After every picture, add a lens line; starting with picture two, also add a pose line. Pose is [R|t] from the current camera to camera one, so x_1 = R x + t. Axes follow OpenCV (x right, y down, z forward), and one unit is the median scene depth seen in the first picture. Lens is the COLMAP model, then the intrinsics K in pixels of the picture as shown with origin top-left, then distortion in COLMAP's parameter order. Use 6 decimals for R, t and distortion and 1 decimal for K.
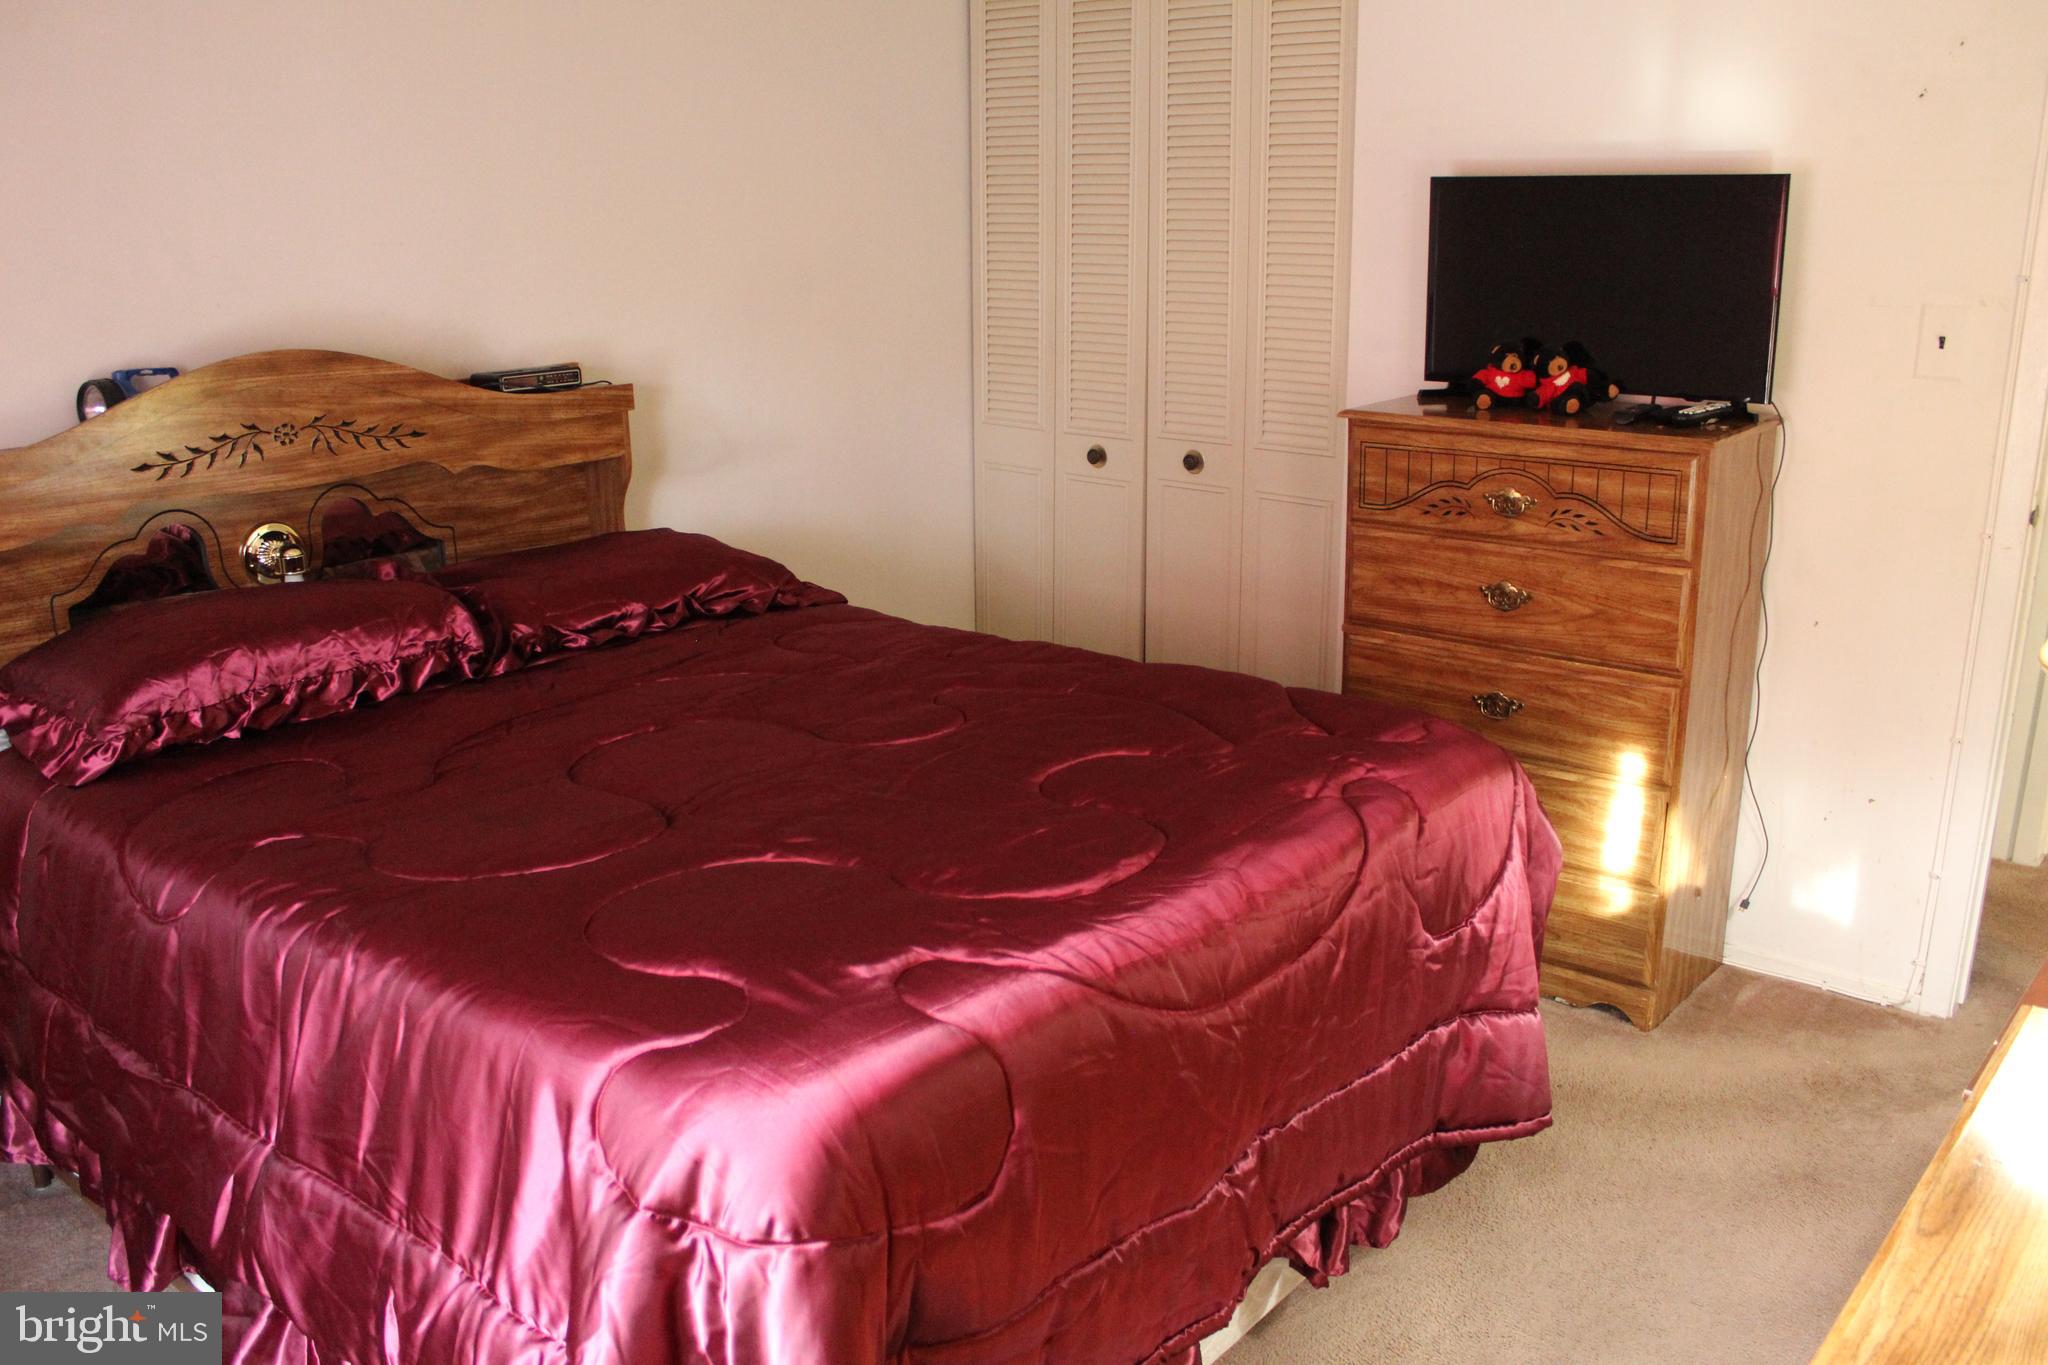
lens RADIAL K [[1708.4, 0, 1024.0], [0, 1708.4, 682.5], [0, 0, 1]] dist [-0.163438, 0.144529]
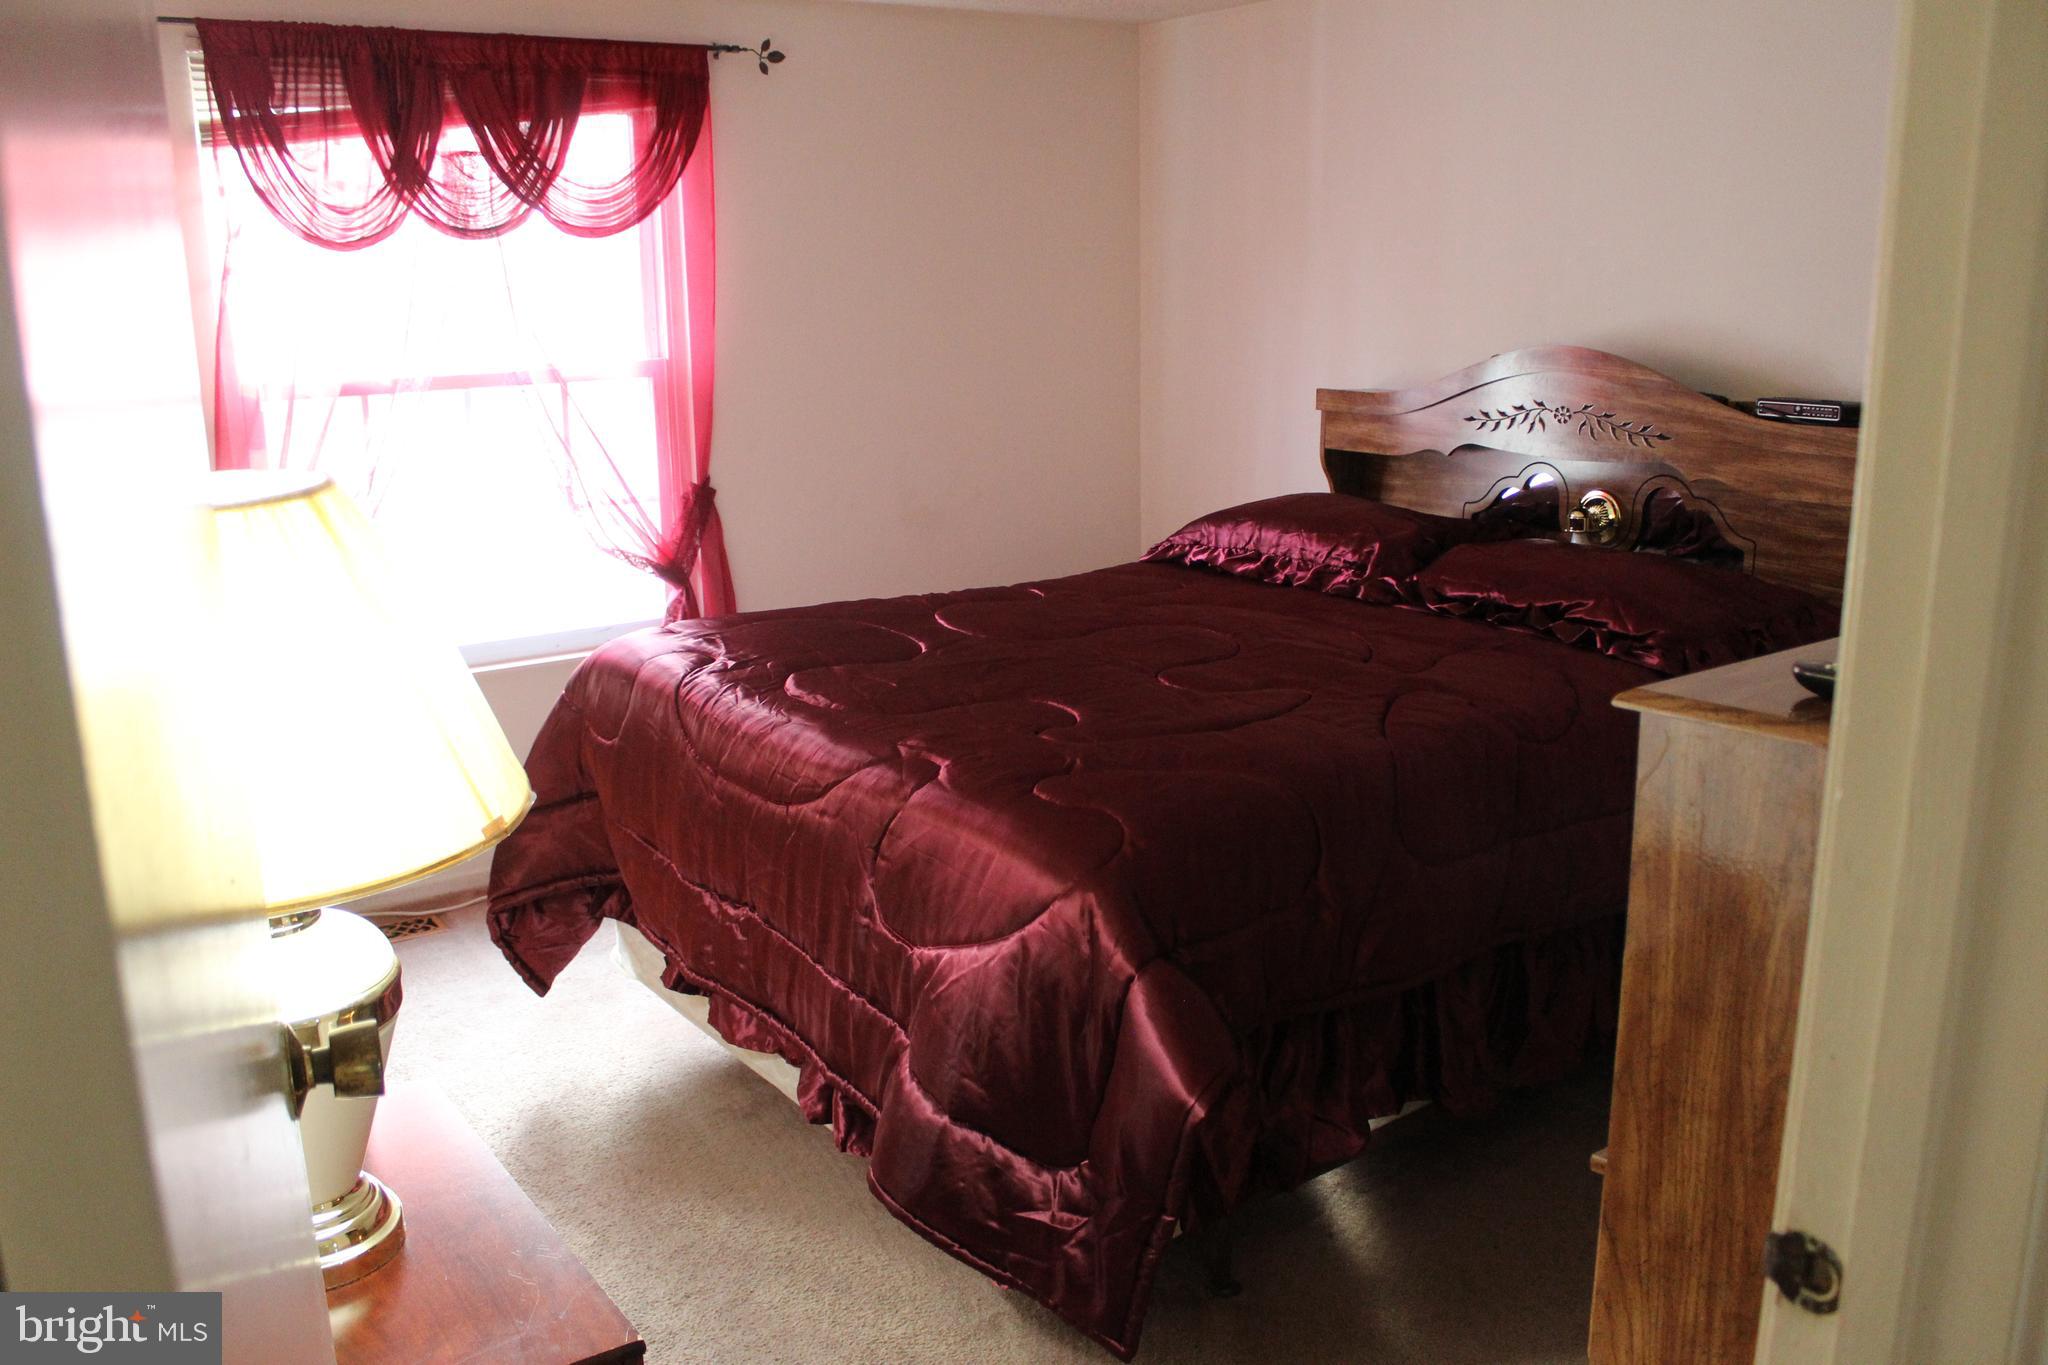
lens RADIAL K [[1708.4, 0, 1024.0], [0, 1708.4, 682.5], [0, 0, 1]] dist [-0.163438, 0.144529]
pose [[-0.236472, 0.240367, -0.941438, 0.814569], [-0.247576, 0.922031, 0.297599, -0.223391], [0.939568, 0.303451, -0.158526, 0.829948]]
